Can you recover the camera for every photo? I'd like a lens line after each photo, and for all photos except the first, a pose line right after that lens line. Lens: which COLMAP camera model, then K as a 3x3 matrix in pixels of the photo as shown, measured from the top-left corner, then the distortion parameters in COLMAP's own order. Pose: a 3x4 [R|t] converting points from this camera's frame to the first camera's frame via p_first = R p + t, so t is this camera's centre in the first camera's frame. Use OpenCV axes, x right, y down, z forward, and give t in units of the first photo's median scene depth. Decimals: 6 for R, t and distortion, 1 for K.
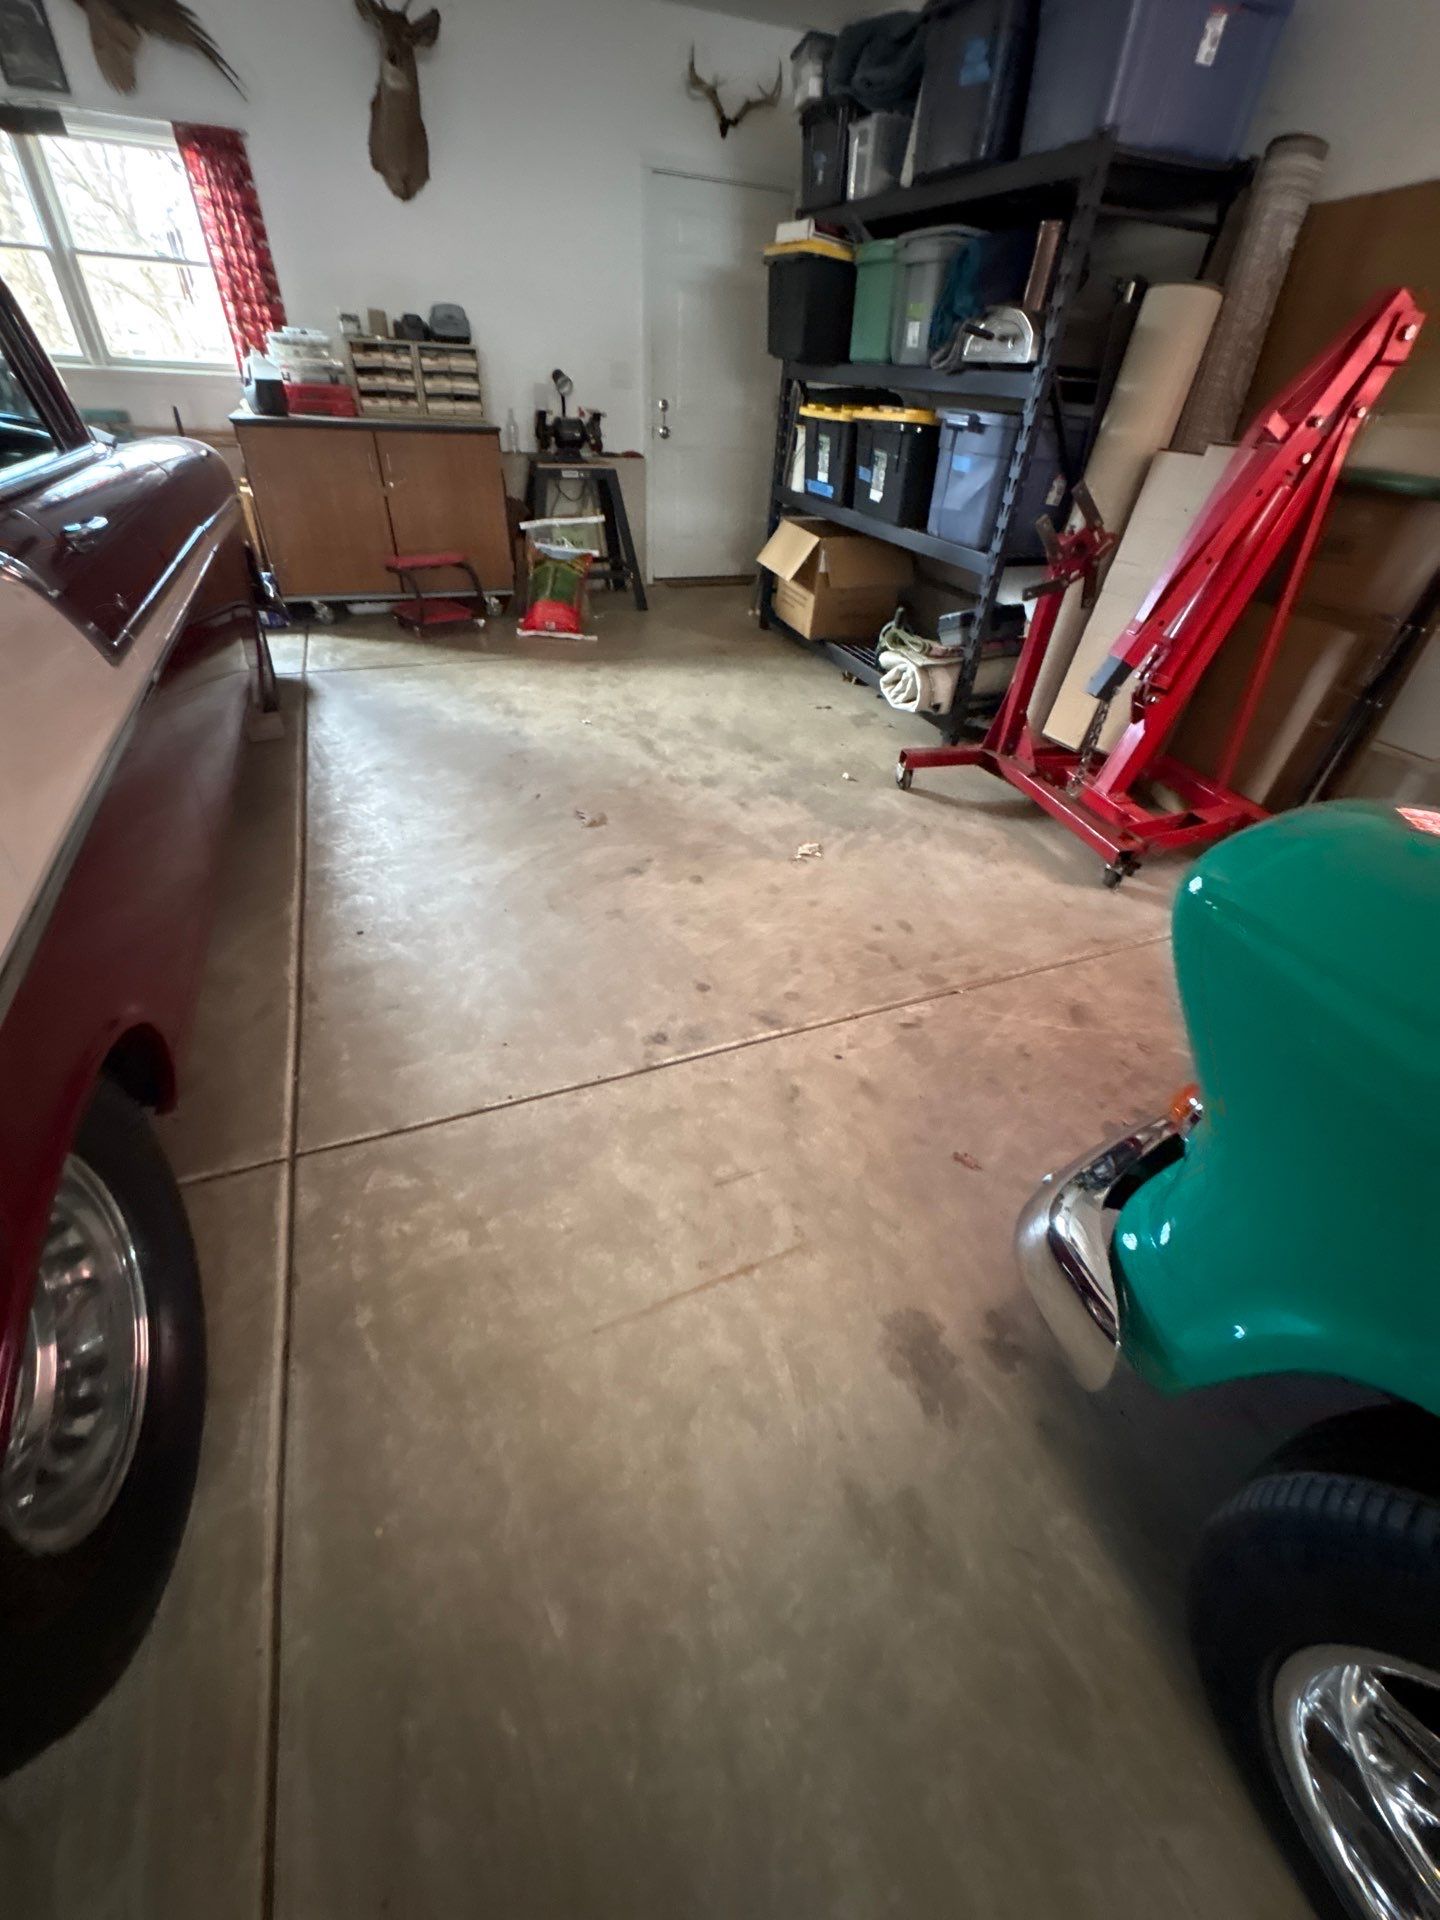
lens RADIAL K [[762.1, 0, 718.3], [0, 762.1, 961.1], [0, 0, 1]] dist [0.000058, -0.000027]
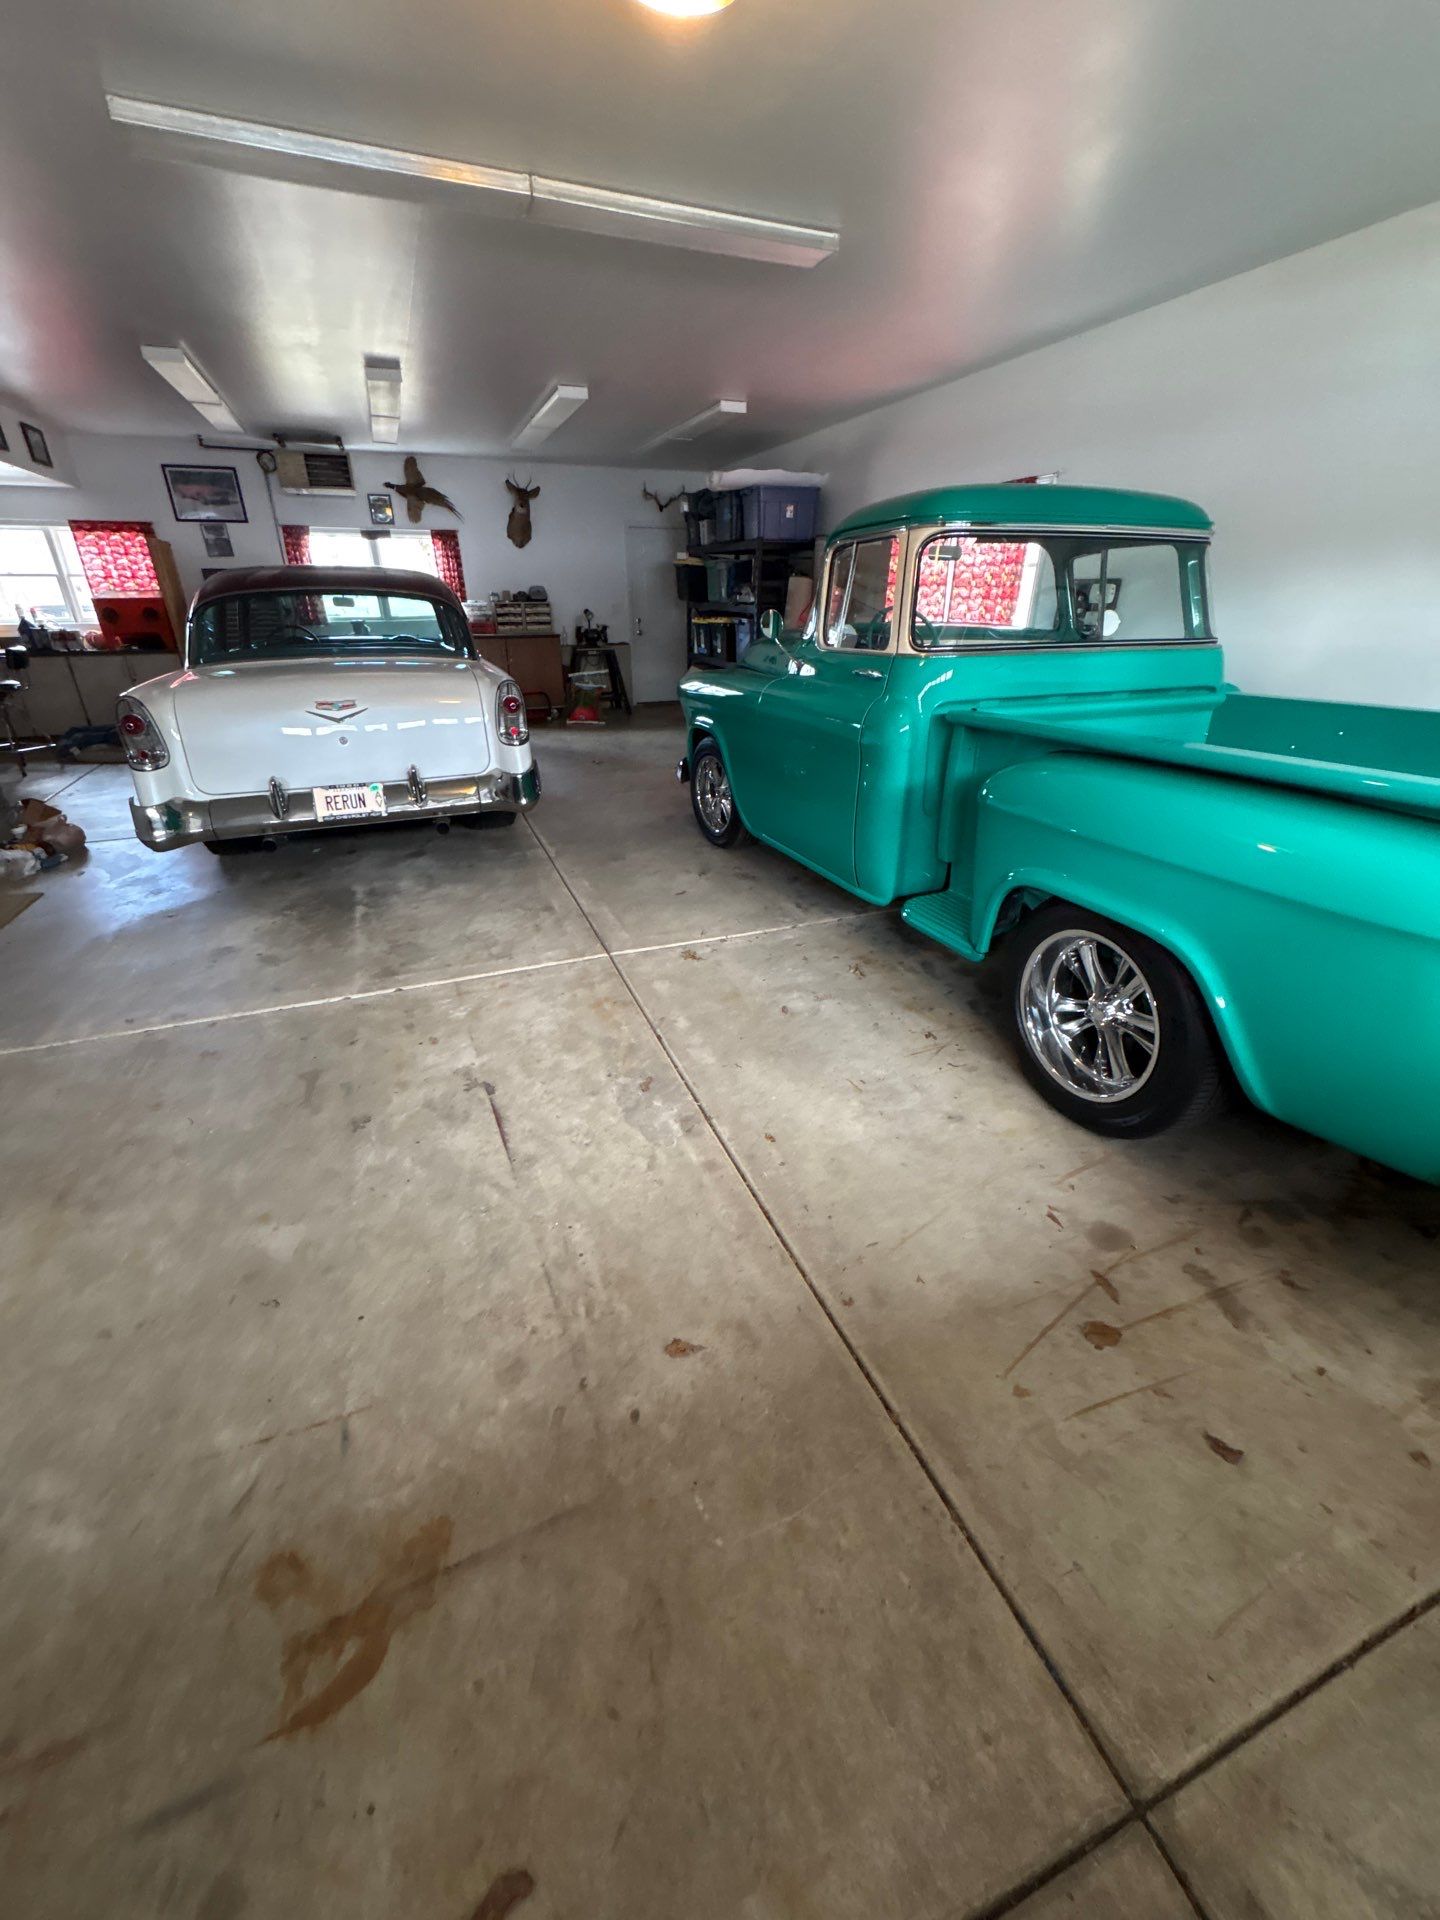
lens RADIAL K [[762.1, 0, 718.3], [0, 762.1, 961.1], [0, 0, 1]] dist [0.000058, -0.000027]
pose [[0.998640, -0.039426, -0.034124, 0.204443], [0.031859, 0.979428, -0.199264, 0.668105], [0.041279, 0.197906, 0.979351, -0.936997]]
